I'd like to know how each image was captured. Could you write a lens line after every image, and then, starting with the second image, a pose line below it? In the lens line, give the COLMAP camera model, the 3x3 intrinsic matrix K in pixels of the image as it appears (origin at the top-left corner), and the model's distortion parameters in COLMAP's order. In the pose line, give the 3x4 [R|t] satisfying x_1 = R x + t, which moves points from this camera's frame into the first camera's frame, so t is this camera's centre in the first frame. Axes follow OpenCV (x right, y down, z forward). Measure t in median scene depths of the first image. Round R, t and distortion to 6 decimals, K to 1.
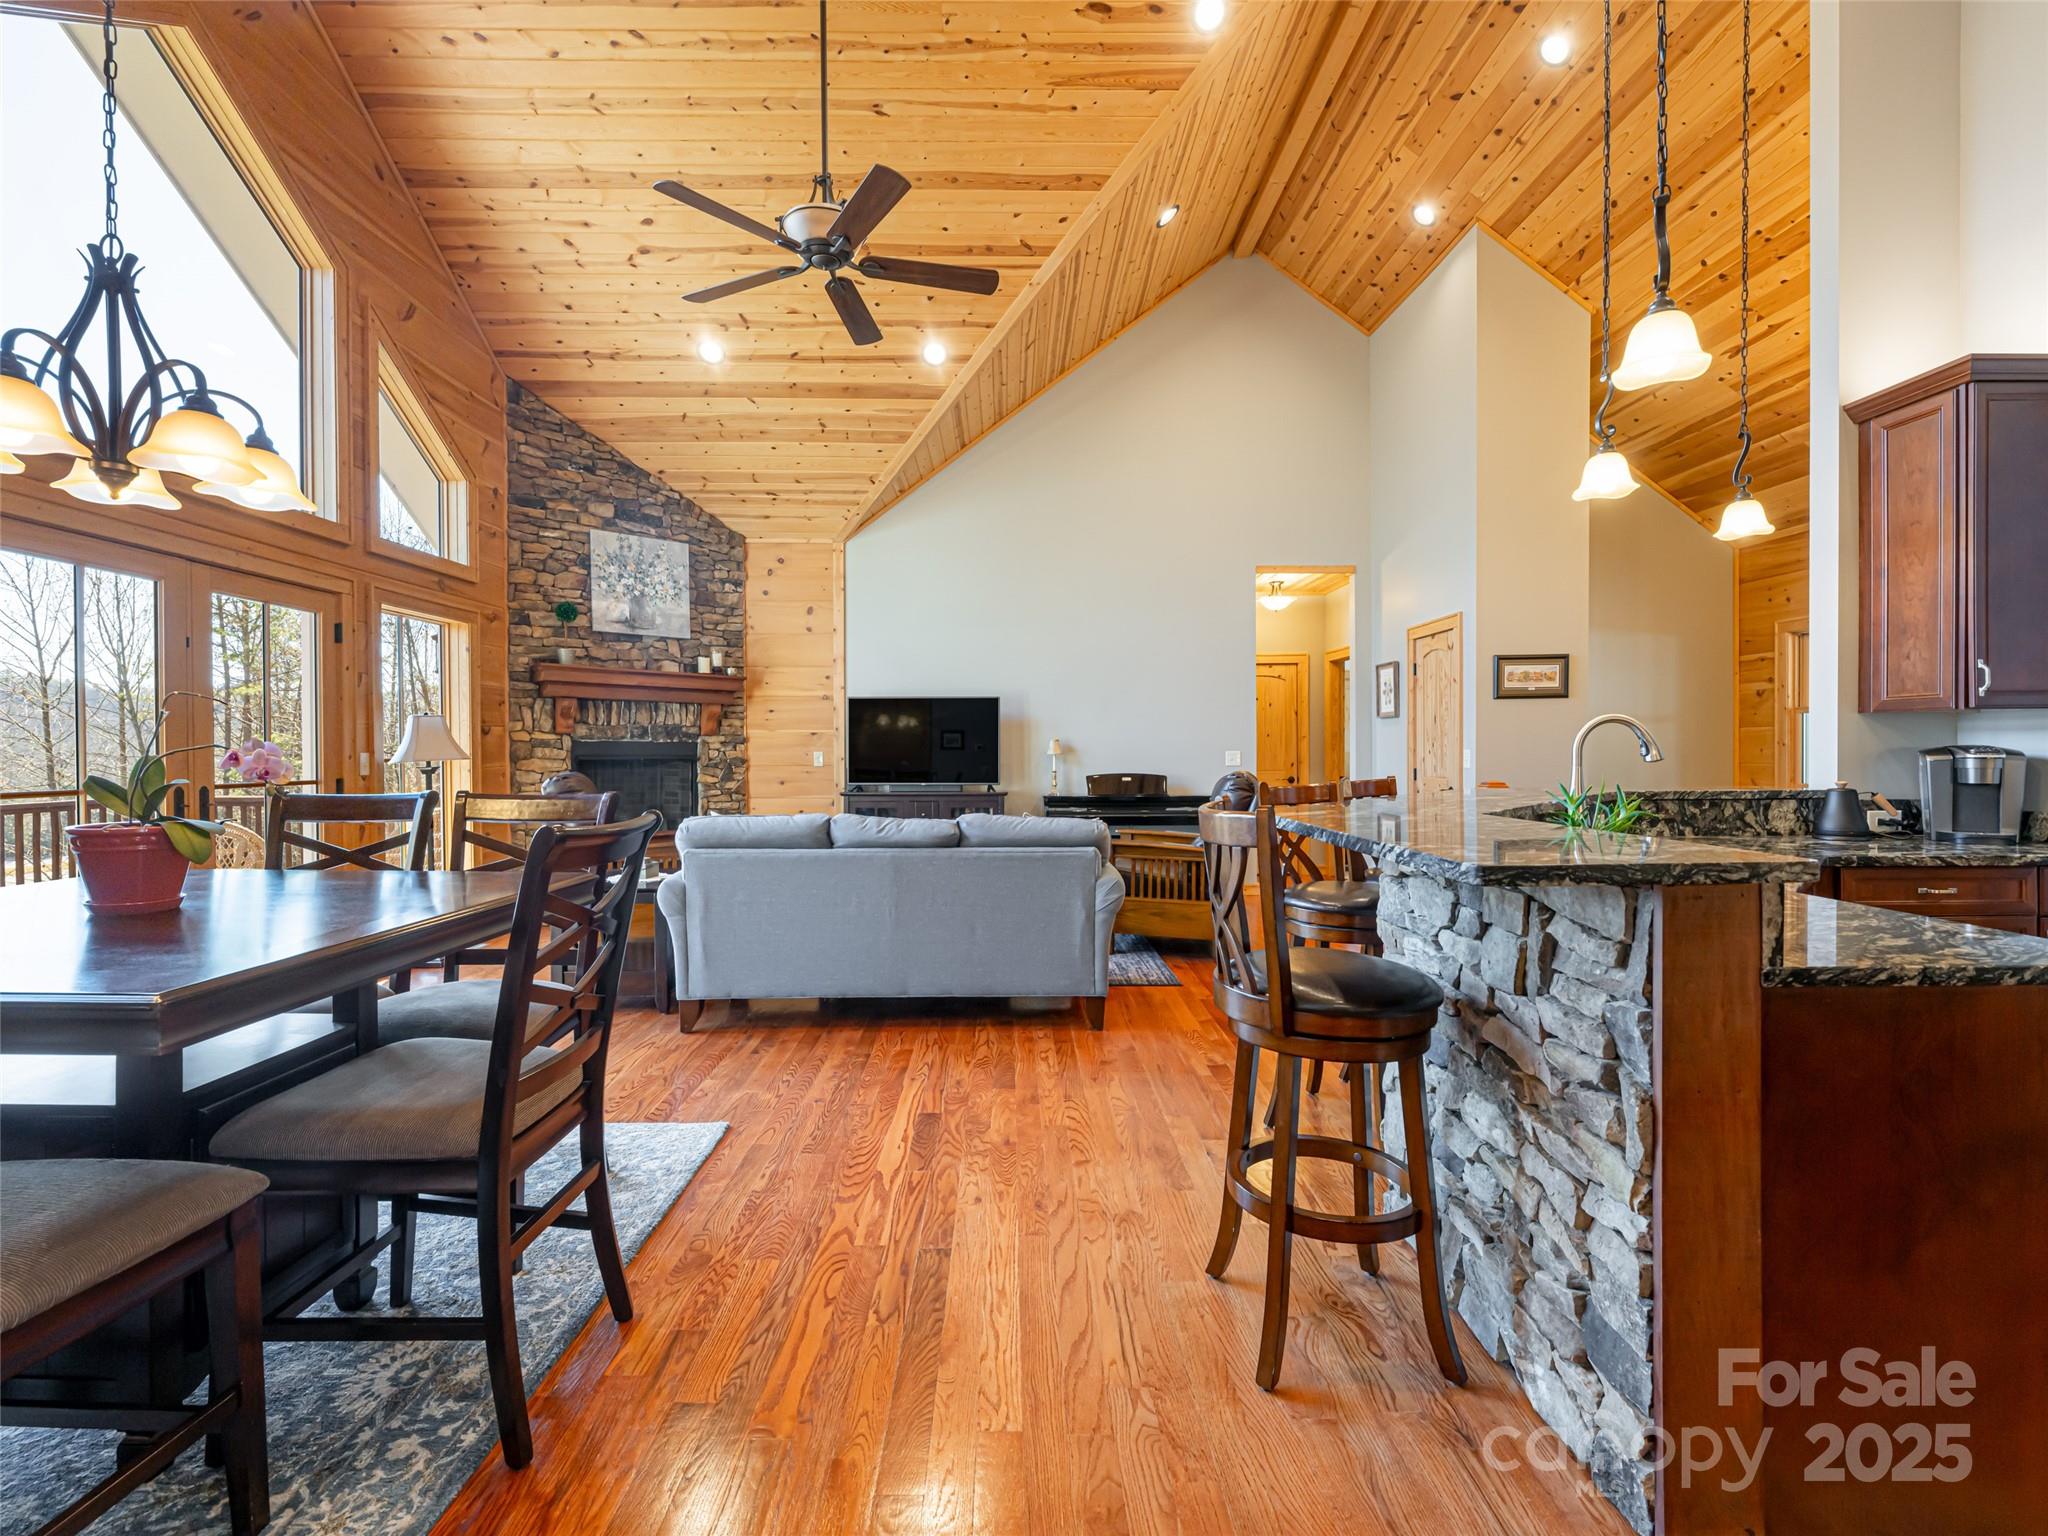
lens RADIAL K [[927.3, 0, 1002.4], [0, 927.3, 760.1], [0, 0, 1]] dist [0.007465, -0.000174]
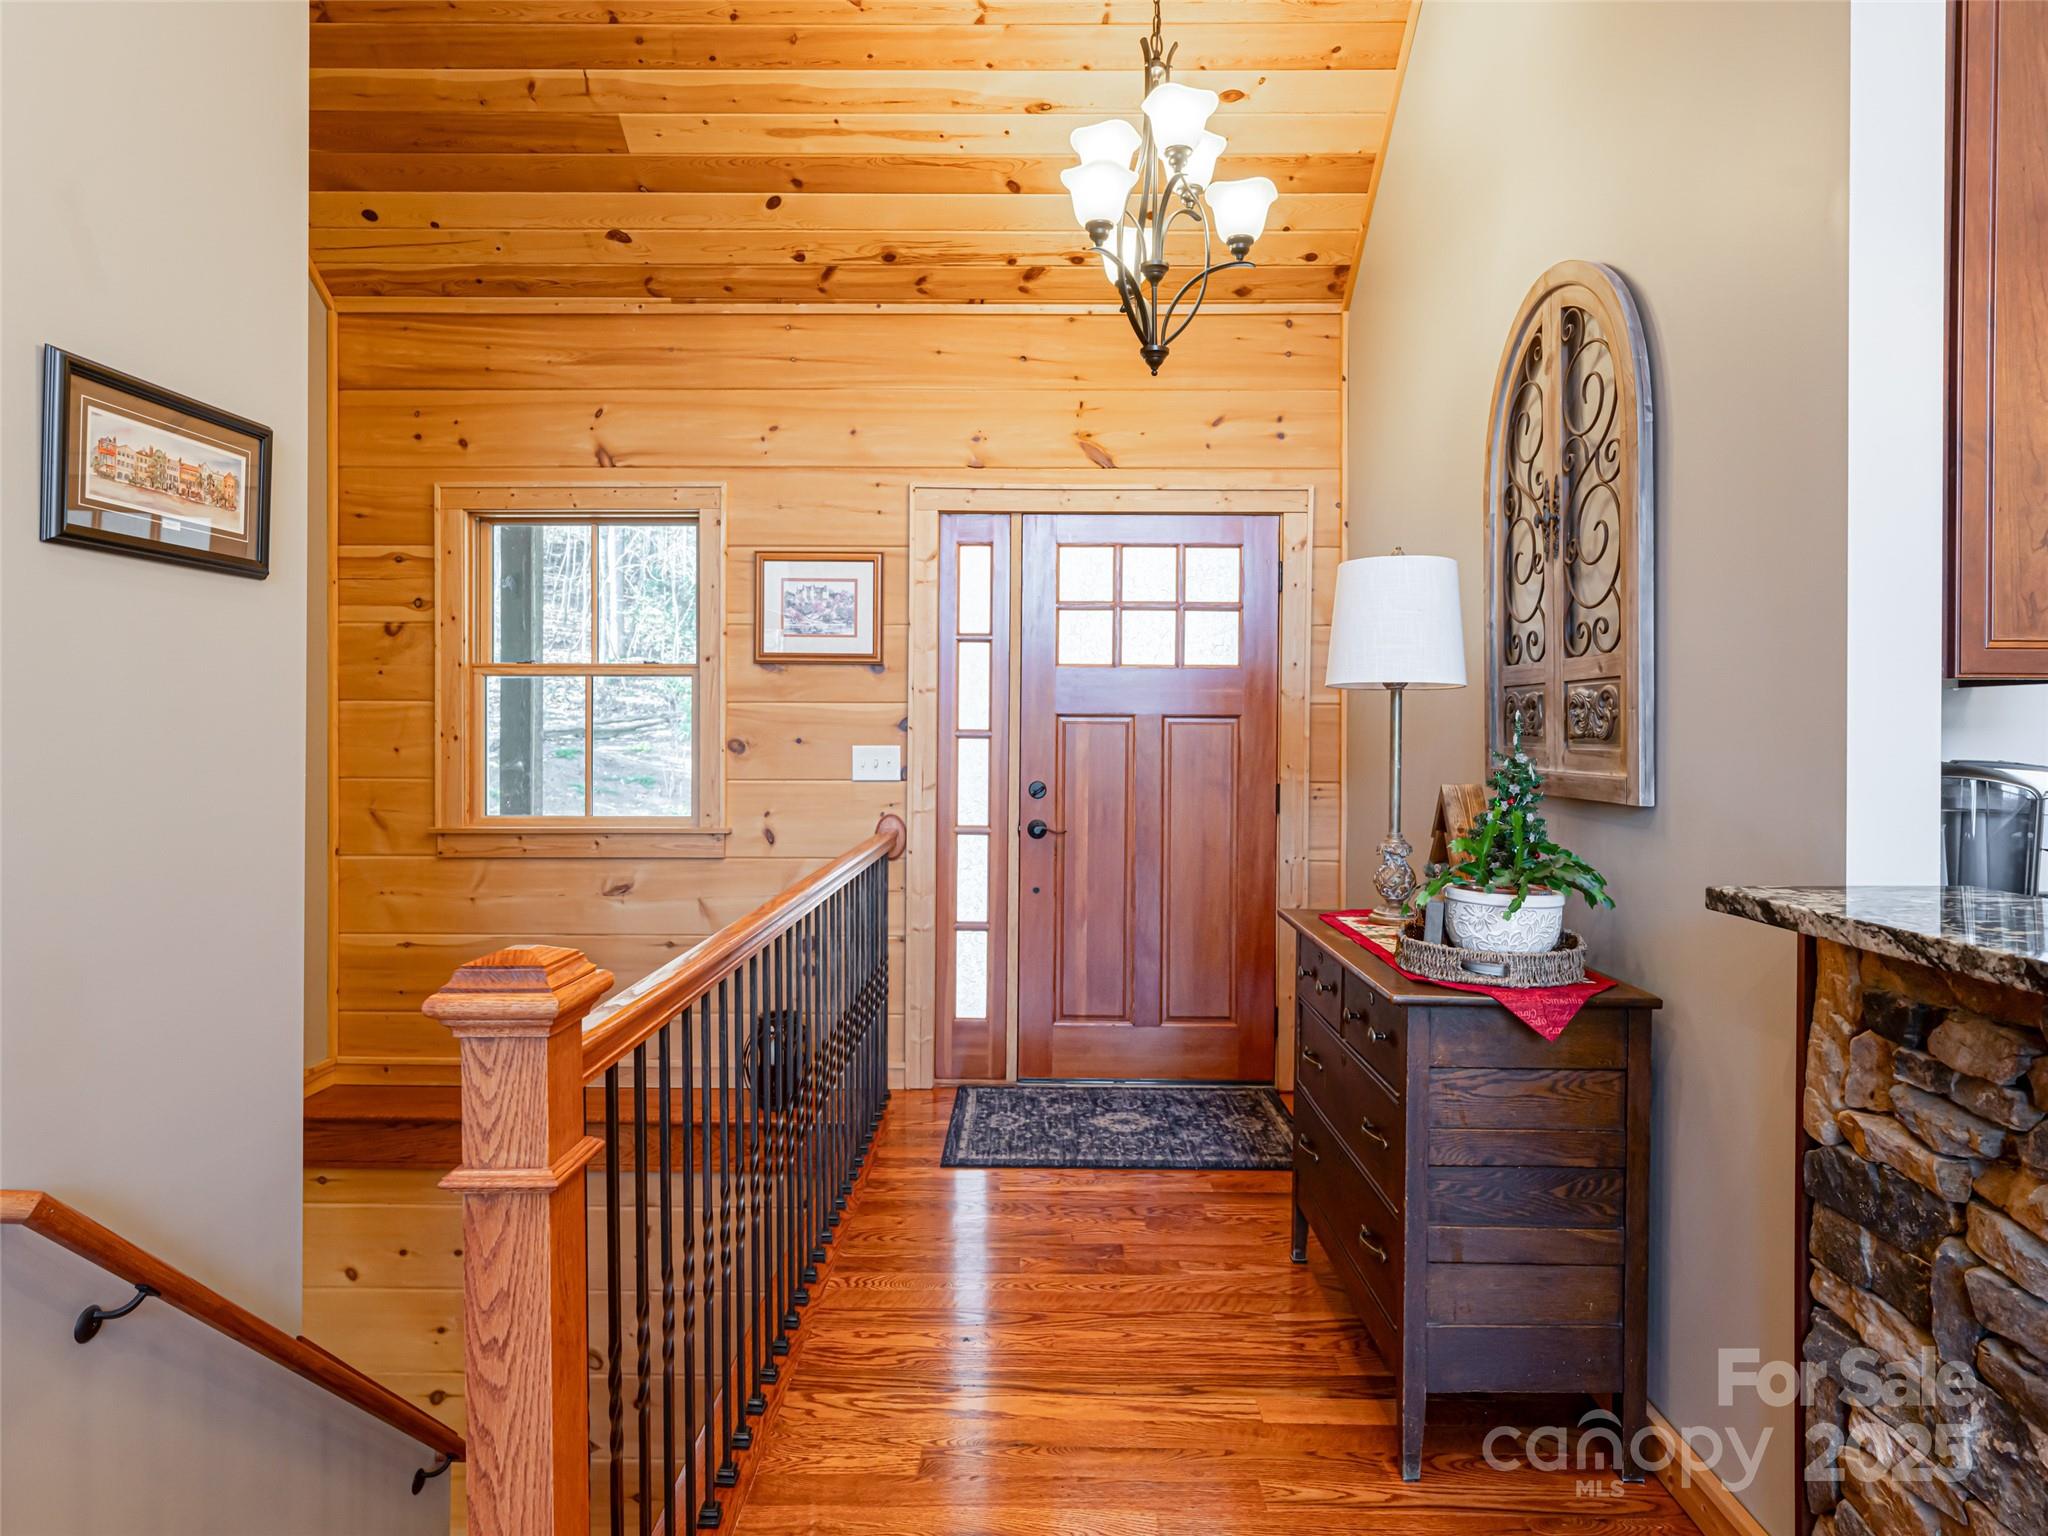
lens RADIAL K [[1171.6, 0, 1036.3], [0, 1171.6, 734.2], [0, 0, 1]] dist [0.003934, -0.000459]
pose [[0.004575, 0.000953, 0.999989, 0.215339], [0.009227, 0.999957, -0.000995, -0.014788], [-0.999947, 0.009232, 0.004566, 0.663248]]
